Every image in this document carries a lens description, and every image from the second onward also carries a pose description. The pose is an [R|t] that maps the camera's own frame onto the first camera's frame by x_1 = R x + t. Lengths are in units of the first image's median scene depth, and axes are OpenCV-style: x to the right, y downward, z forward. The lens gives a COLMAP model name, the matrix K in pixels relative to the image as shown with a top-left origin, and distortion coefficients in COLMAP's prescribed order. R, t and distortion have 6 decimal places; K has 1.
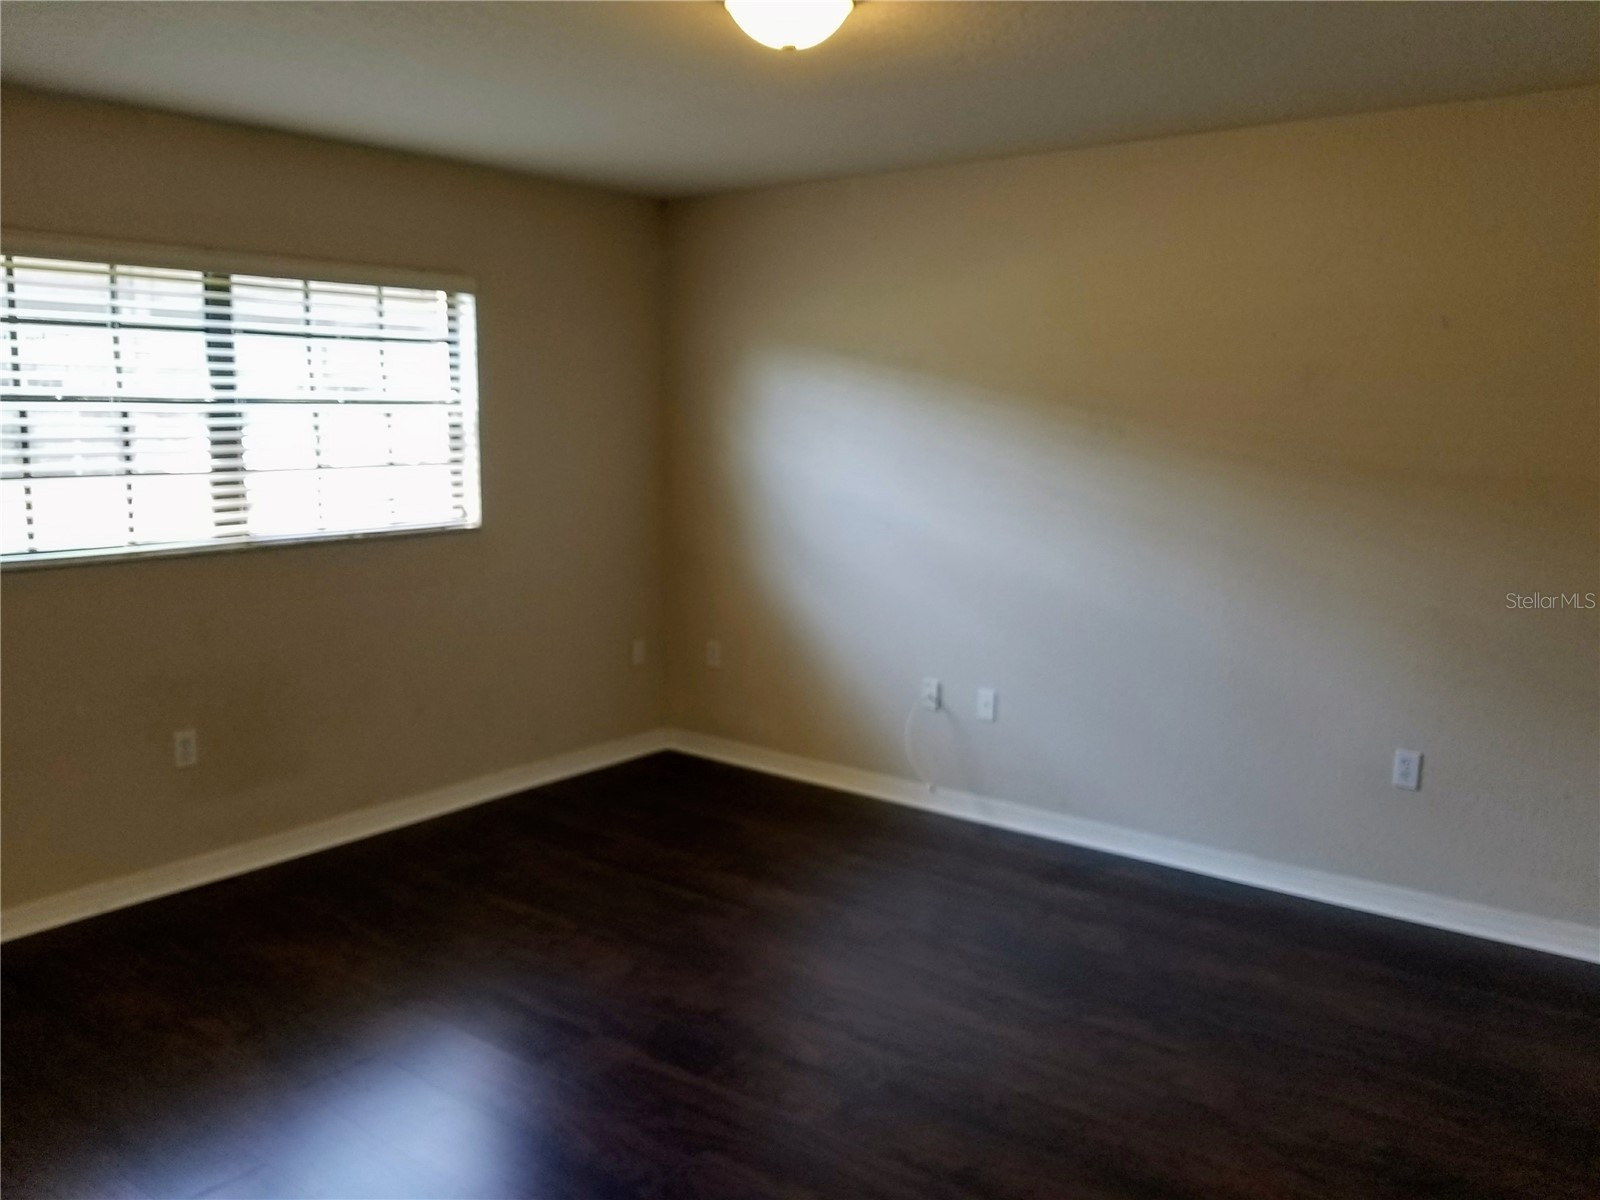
lens RADIAL K [[1303.8, 0, 800.0], [0, 1303.8, 600.0], [0, 0, 1]] dist [-0.012765, -0.013302]
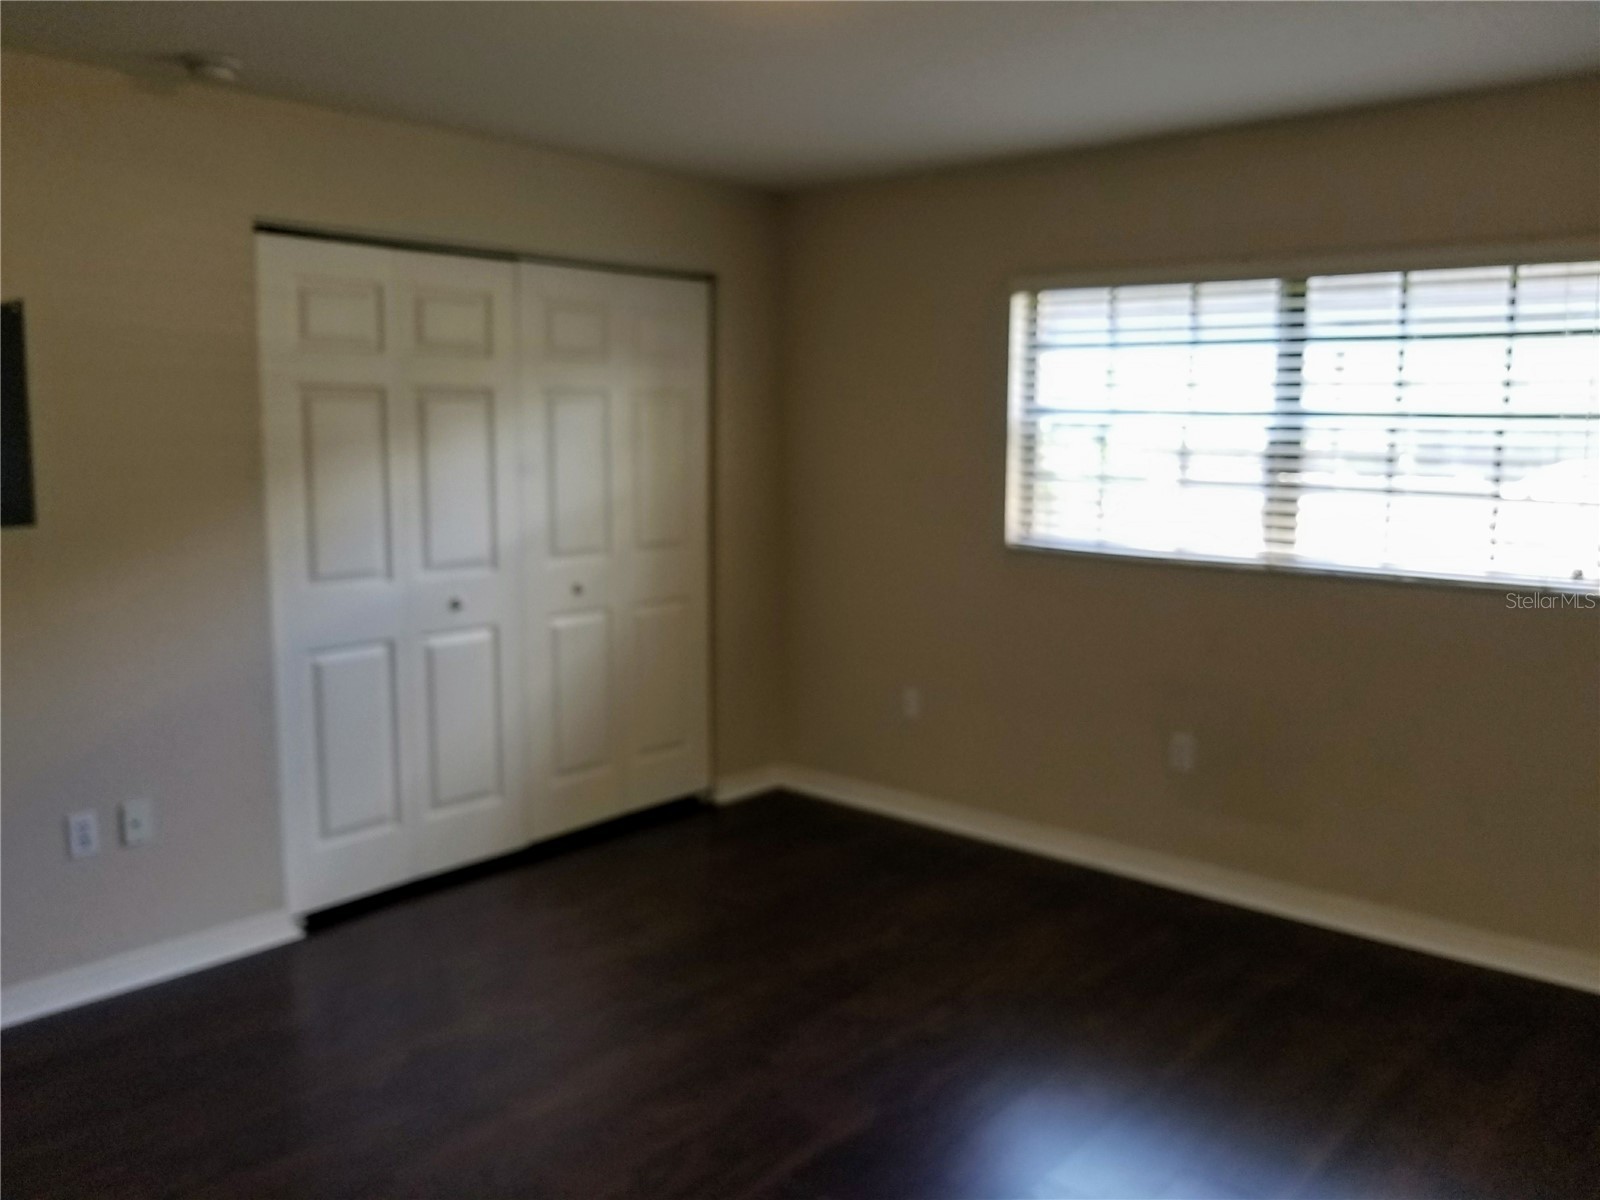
lens RADIAL K [[1303.8, 0, 800.0], [0, 1303.8, 600.0], [0, 0, 1]] dist [-0.012765, -0.013302]
pose [[-0.039976, 0.132370, -0.990394, 0.513559], [-0.154721, 0.978411, 0.137013, -0.092581], [0.987149, 0.158712, -0.018633, 0.667113]]
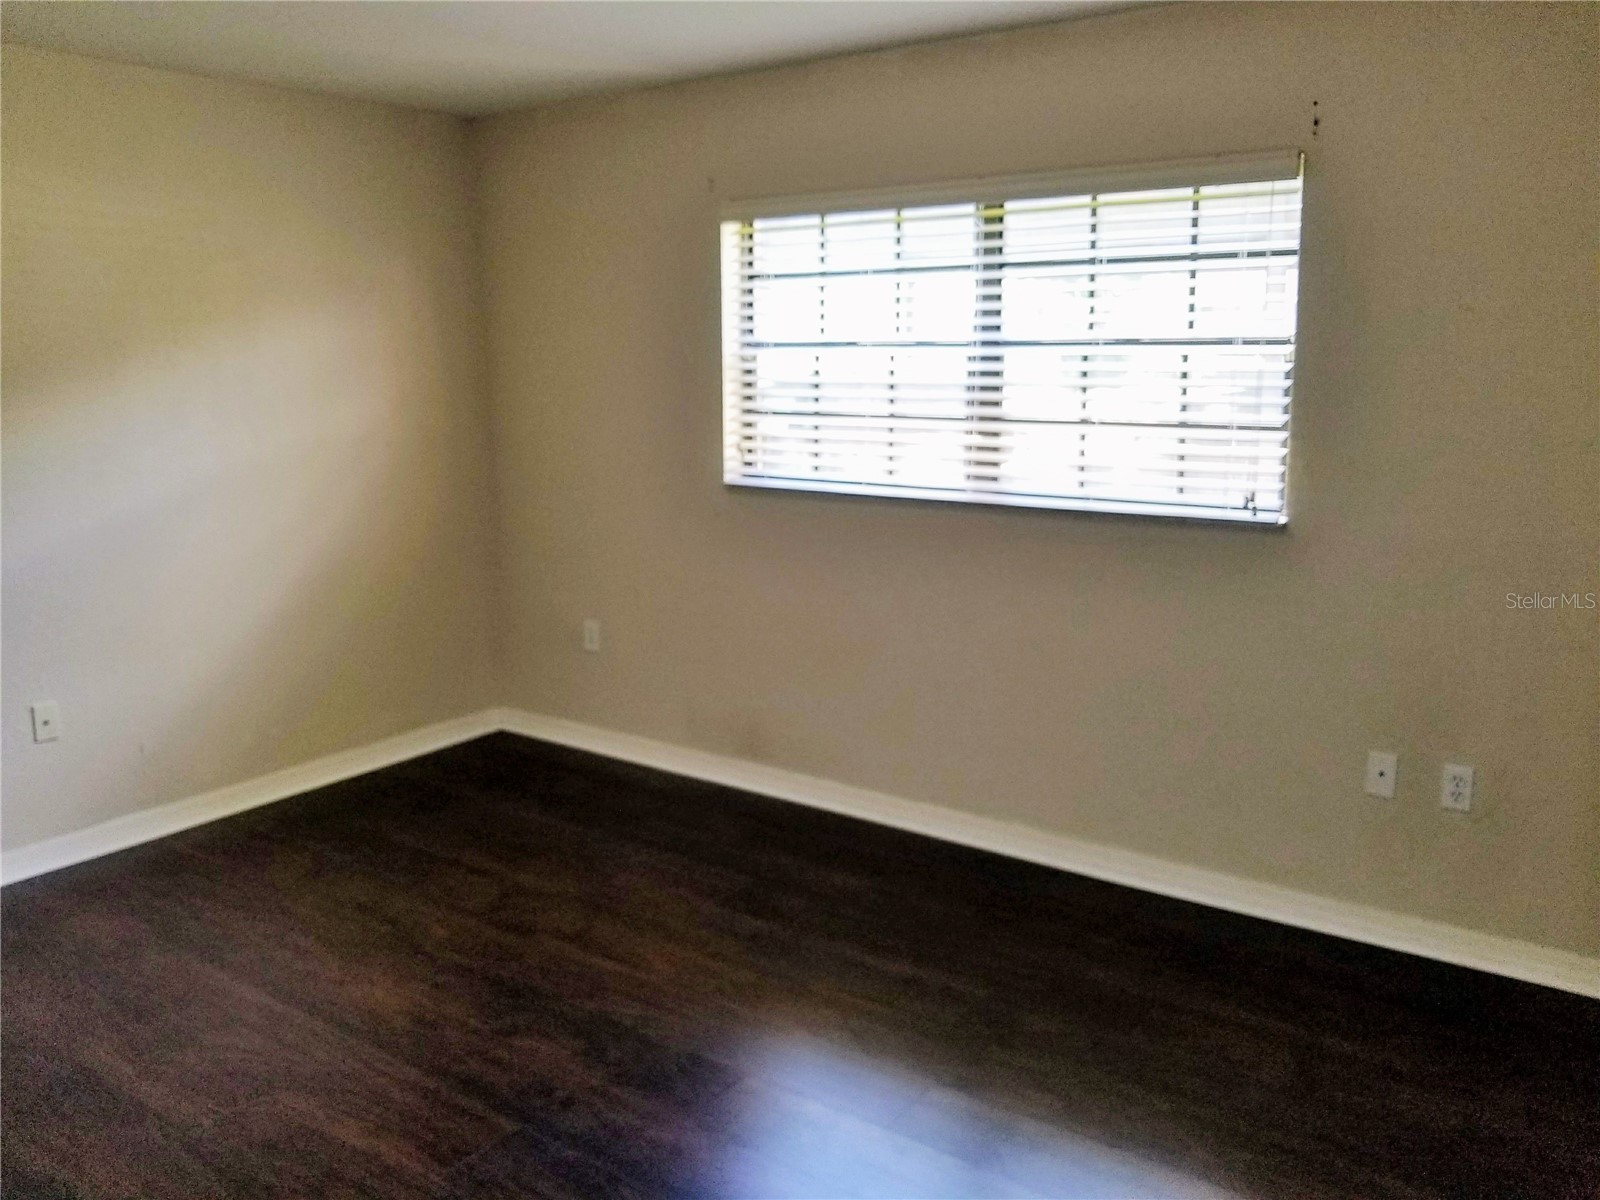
lens RADIAL K [[1515.4, 0, 707.9], [0, 1515.4, 702.7], [0, 0, 1]] dist [-0.001354, -0.014829]
pose [[-0.068434, 0.217761, -0.973600, 0.661272], [-0.139258, 0.964249, 0.225458, -0.118131], [0.987889, 0.151010, -0.035663, 0.851865]]
